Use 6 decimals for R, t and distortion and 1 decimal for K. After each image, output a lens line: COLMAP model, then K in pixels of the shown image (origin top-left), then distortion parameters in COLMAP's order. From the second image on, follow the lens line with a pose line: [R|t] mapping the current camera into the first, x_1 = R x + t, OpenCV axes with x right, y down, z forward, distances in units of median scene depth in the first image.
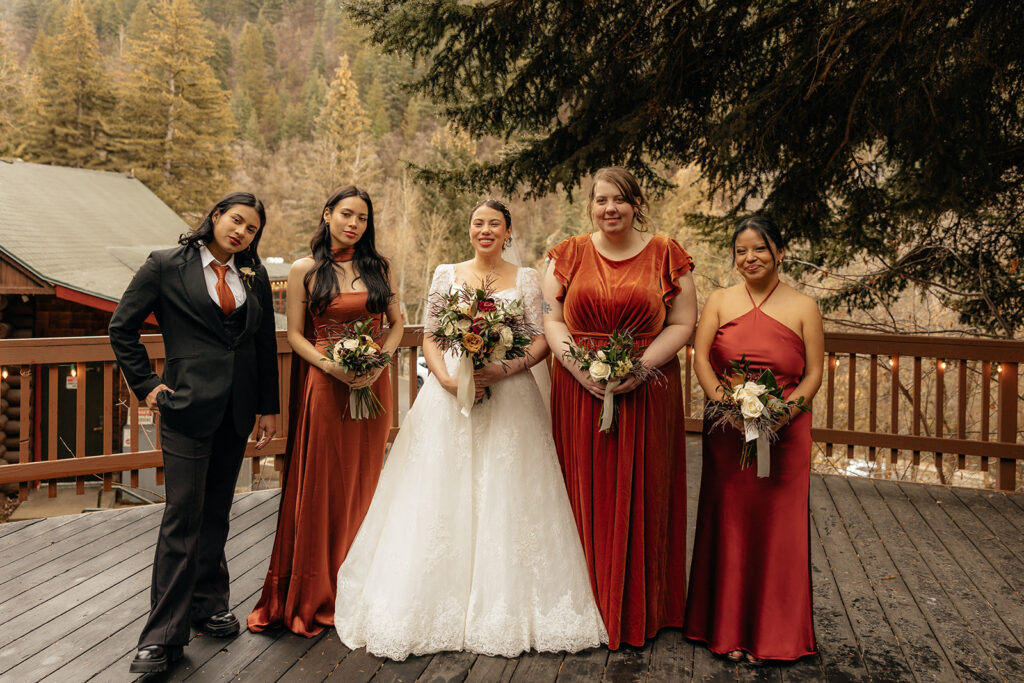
lens RADIAL K [[756.3, 0, 513.5], [0, 756.3, 276.1], [0, 0, 1]] dist [0.006792, 0.003519]
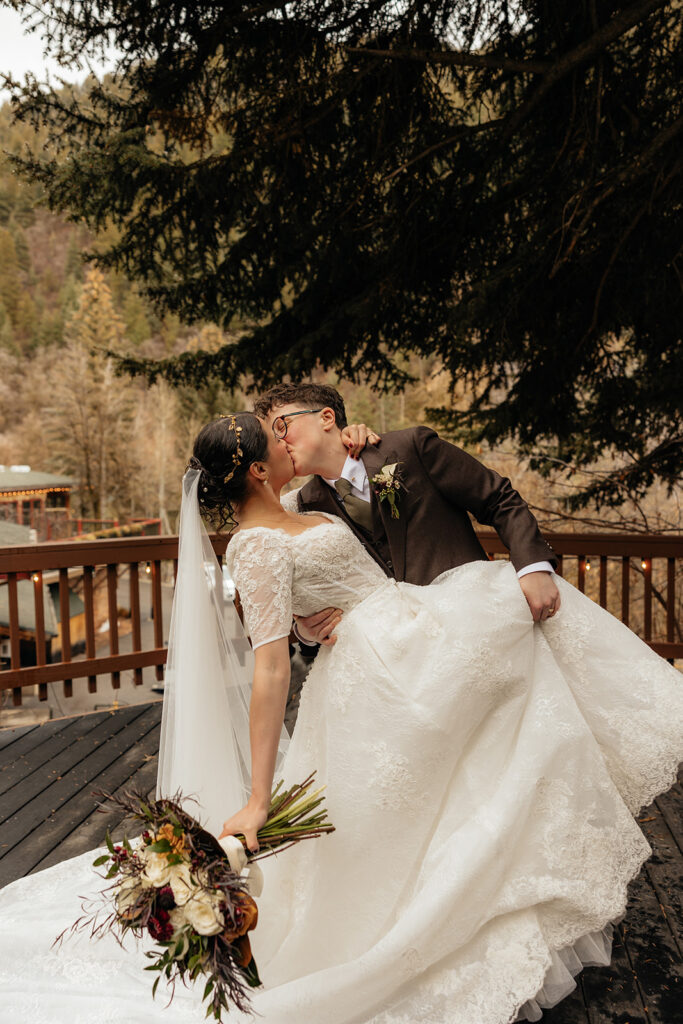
lens RADIAL K [[741.6, 0, 347.0], [0, 741.6, 501.9], [0, 0, 1]] dist [0.003609, 0.002704]
pose [[0.995266, -0.024132, 0.094146, 0.048615], [0.021267, 0.999283, 0.031313, 0.001249], [-0.094834, -0.029163, 0.995066, 0.120292]]
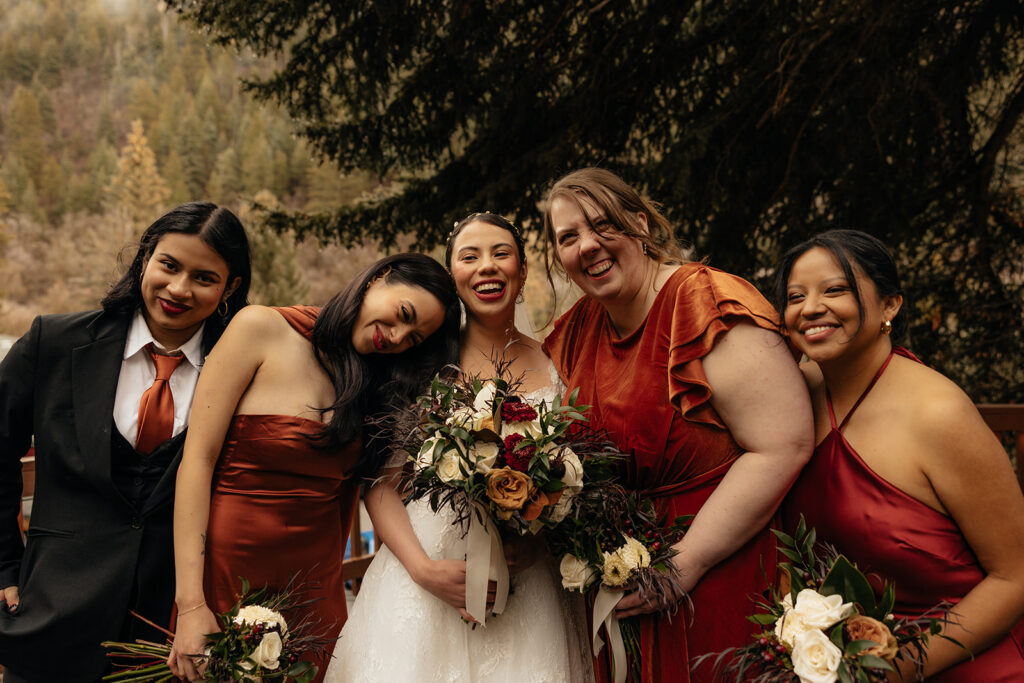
lens RADIAL K [[741.6, 0, 511.4], [0, 741.6, 336.2], [0, 0, 1]] dist [0.003609, 0.002704]
pose [[0.970884, -0.034336, 0.237075, -0.069237], [0.037853, 0.999230, -0.010300, -0.005262], [-0.236539, 0.018974, 0.971437, 0.246828]]
